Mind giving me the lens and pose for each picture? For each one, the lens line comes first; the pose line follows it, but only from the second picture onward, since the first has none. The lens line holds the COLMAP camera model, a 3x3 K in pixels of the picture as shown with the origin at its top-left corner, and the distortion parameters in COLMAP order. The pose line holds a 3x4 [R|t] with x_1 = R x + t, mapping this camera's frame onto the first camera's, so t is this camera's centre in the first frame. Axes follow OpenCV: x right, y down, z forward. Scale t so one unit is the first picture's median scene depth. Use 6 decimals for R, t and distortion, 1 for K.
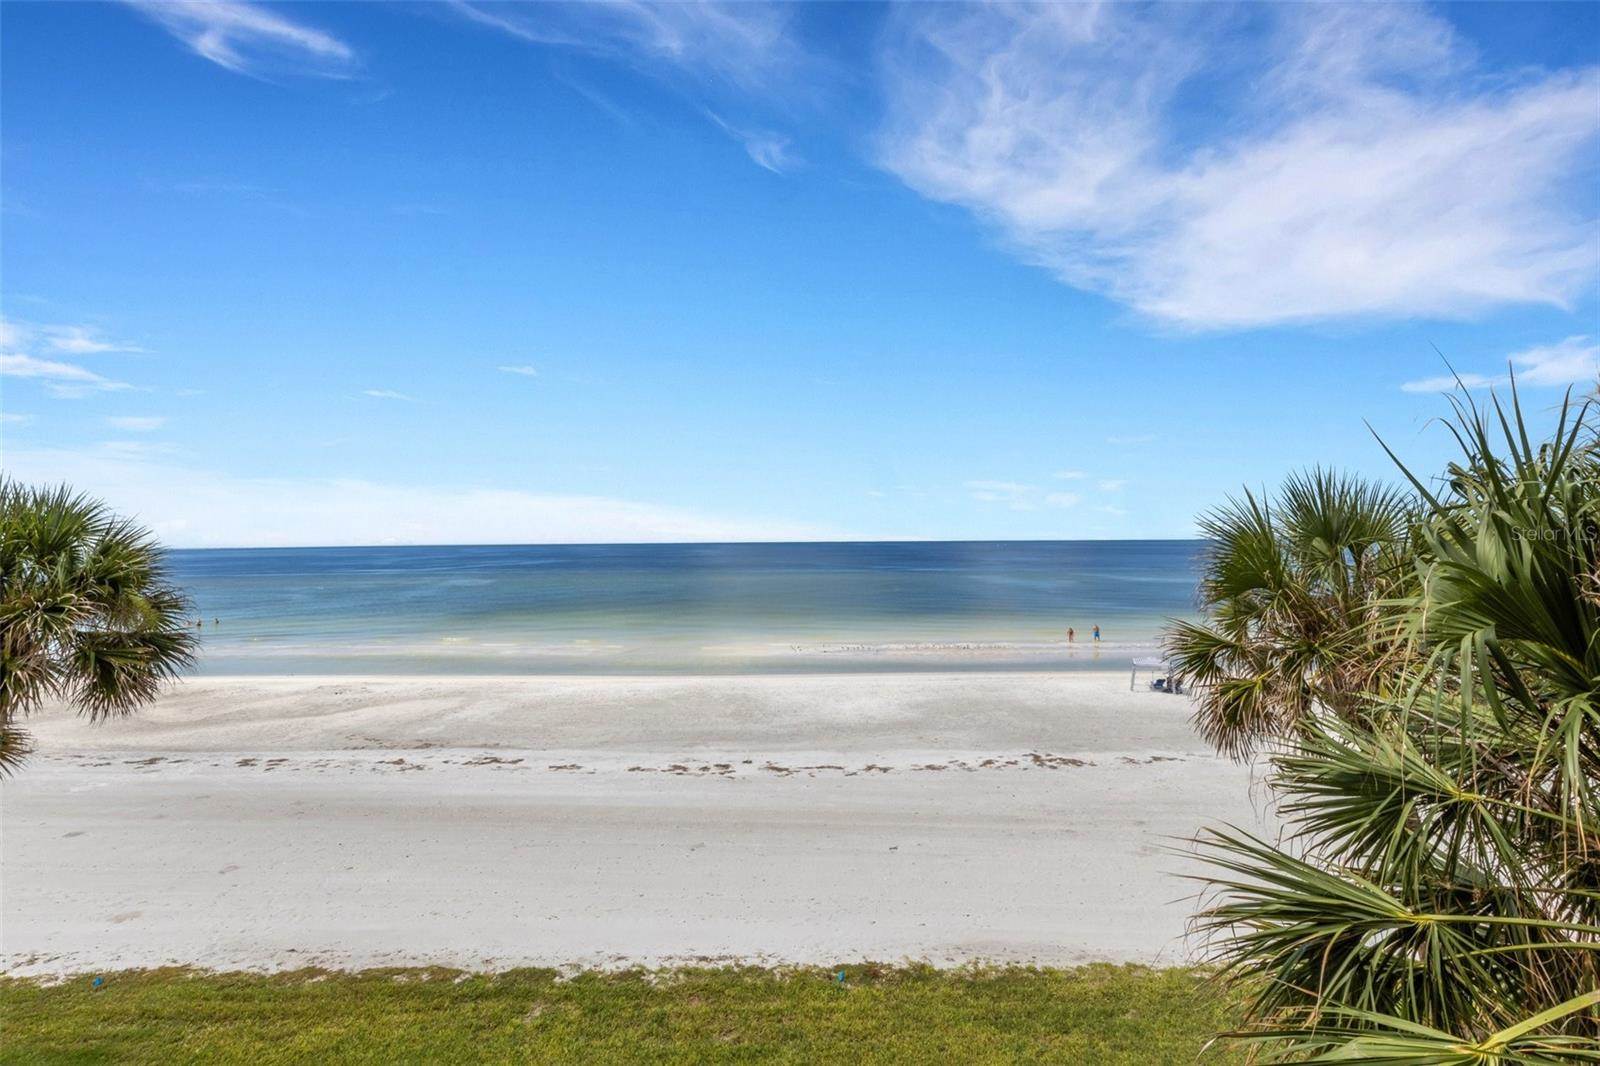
lens RADIAL K [[722.0, 0, 810.7], [0, 722.0, 533.9], [0, 0, 1]] dist [0.004632, -0.000764]
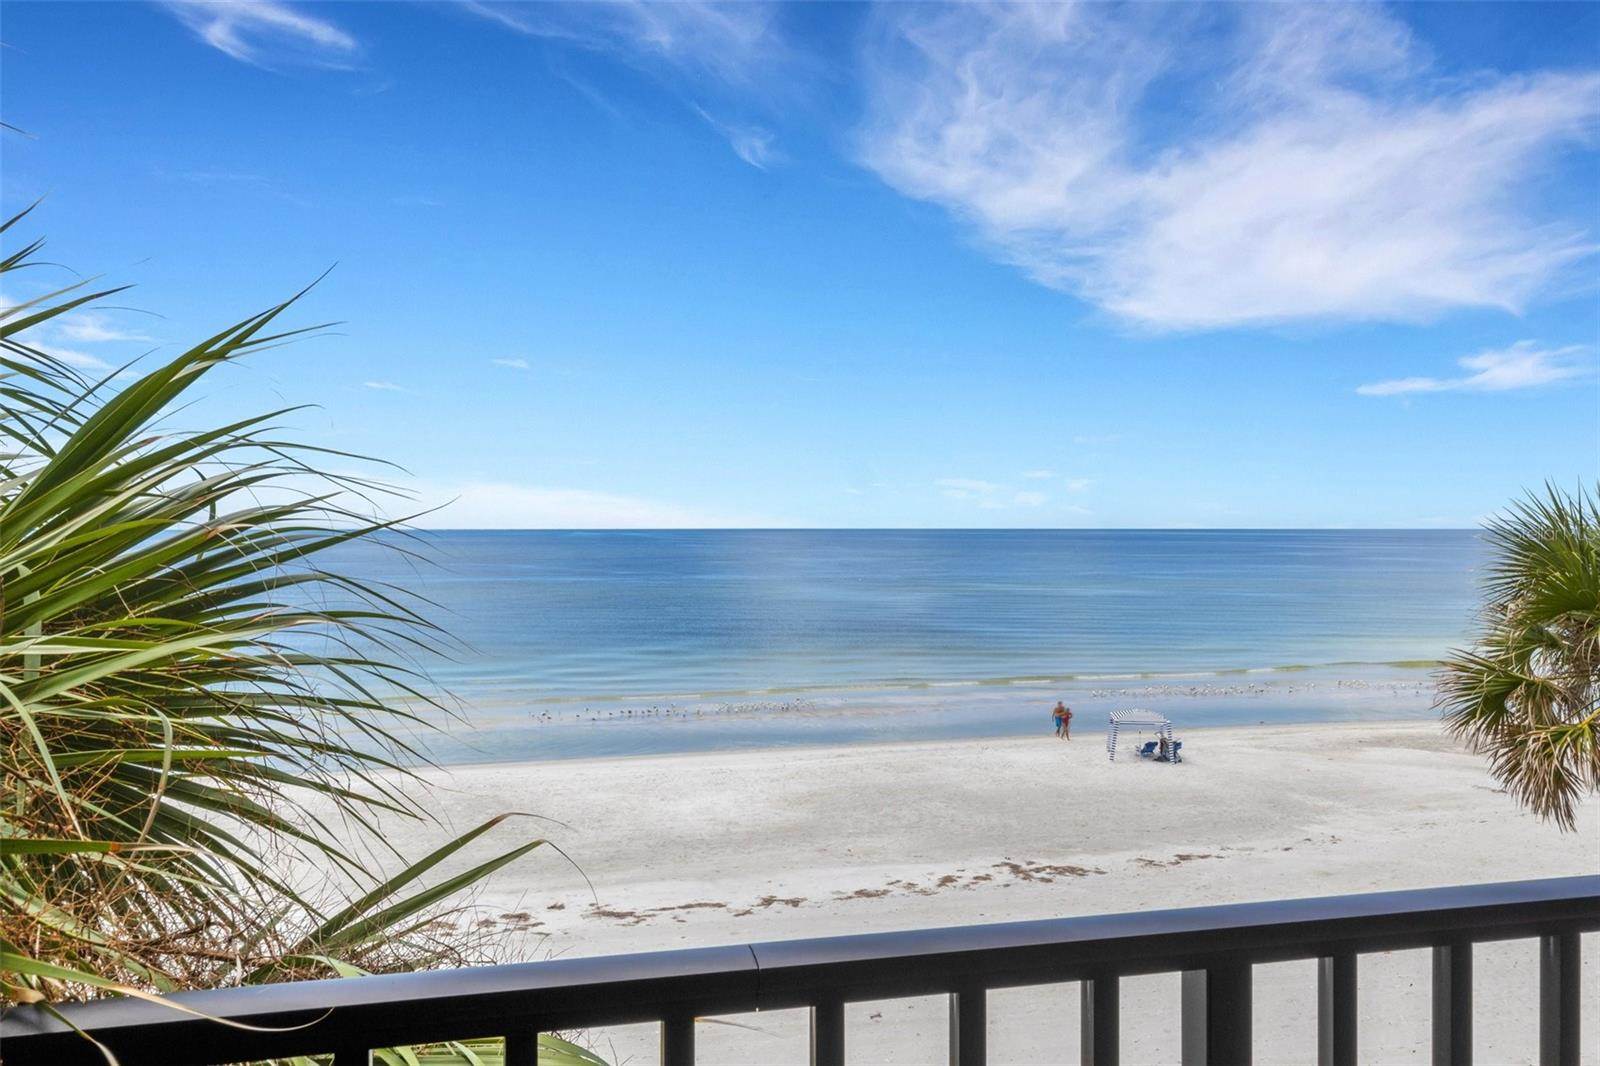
lens RADIAL K [[1153.1, 0, 791.9], [0, 1153.1, 534.8], [0, 0, 1]] dist [0.005985, 0.003602]
pose [[0.989802, 0.010543, 0.142056, -0.202672], [-0.010993, 0.999937, 0.002383, 0.002143], [-0.142022, -0.003920, 0.989856, -0.526719]]
